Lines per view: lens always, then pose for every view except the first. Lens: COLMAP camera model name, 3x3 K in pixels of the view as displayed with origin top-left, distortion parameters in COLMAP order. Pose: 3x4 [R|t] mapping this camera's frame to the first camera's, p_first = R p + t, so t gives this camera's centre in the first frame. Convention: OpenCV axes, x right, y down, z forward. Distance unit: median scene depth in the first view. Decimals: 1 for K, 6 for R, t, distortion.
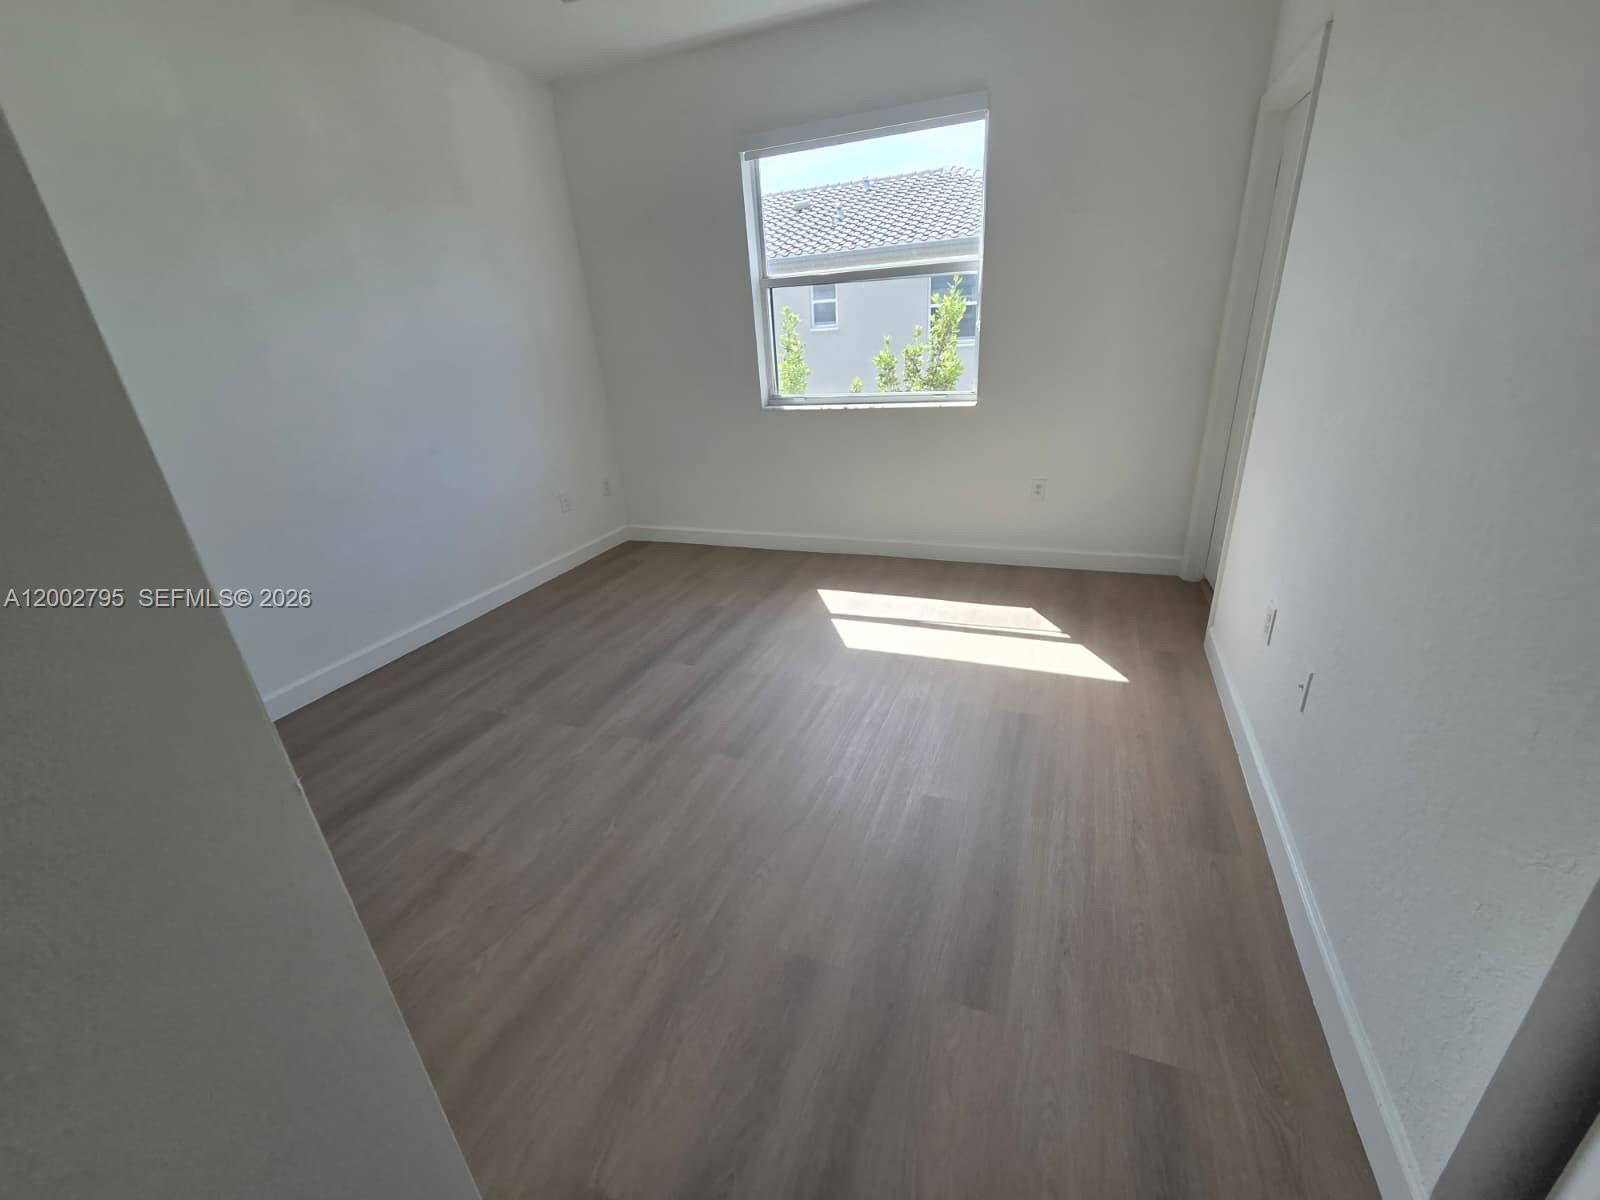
lens RADIAL K [[651.0, 0, 800.0], [0, 651.0, 600.0], [0, 0, 1]] dist [0.011886, 0.000010]
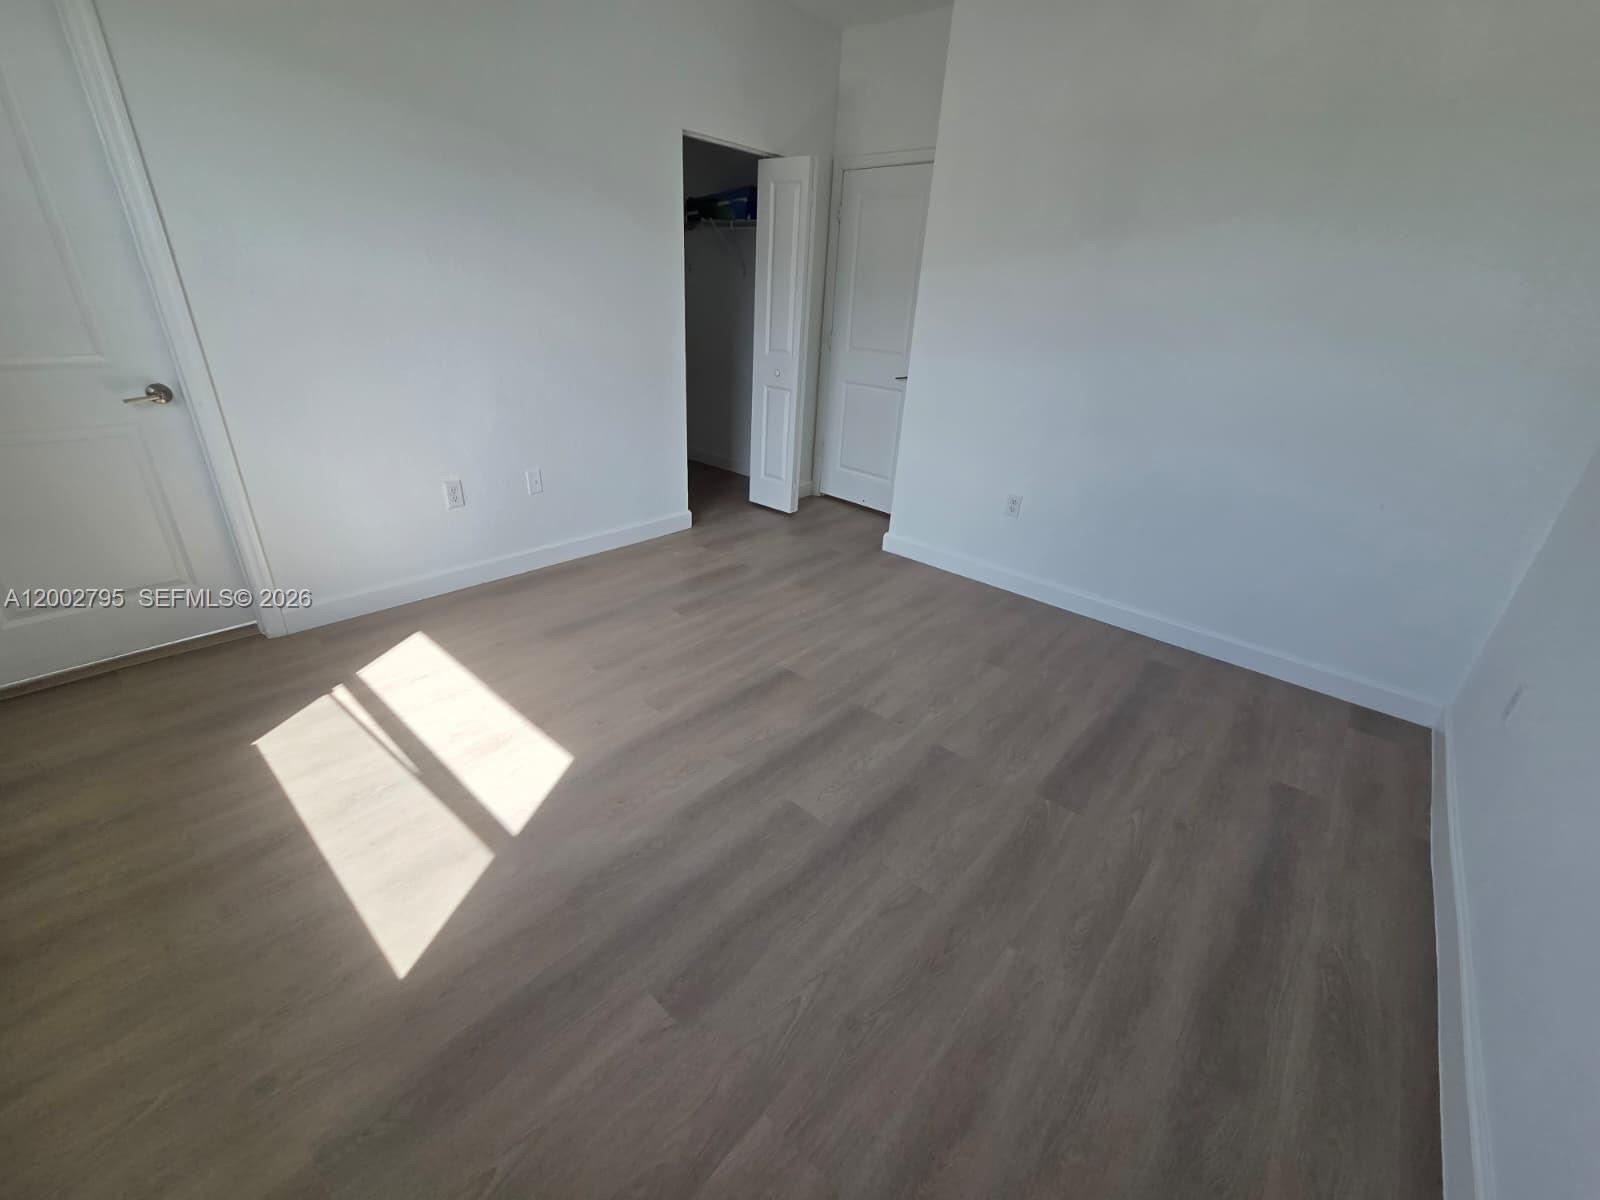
lens RADIAL K [[651.0, 0, 800.0], [0, 651.0, 600.0], [0, 0, 1]] dist [0.011886, 0.000010]
pose [[-0.943199, -0.131601, 0.305052, -0.344228], [0.129381, 0.700212, 0.702113, -0.501887], [-0.306000, 0.701701, -0.643413, 1.265250]]
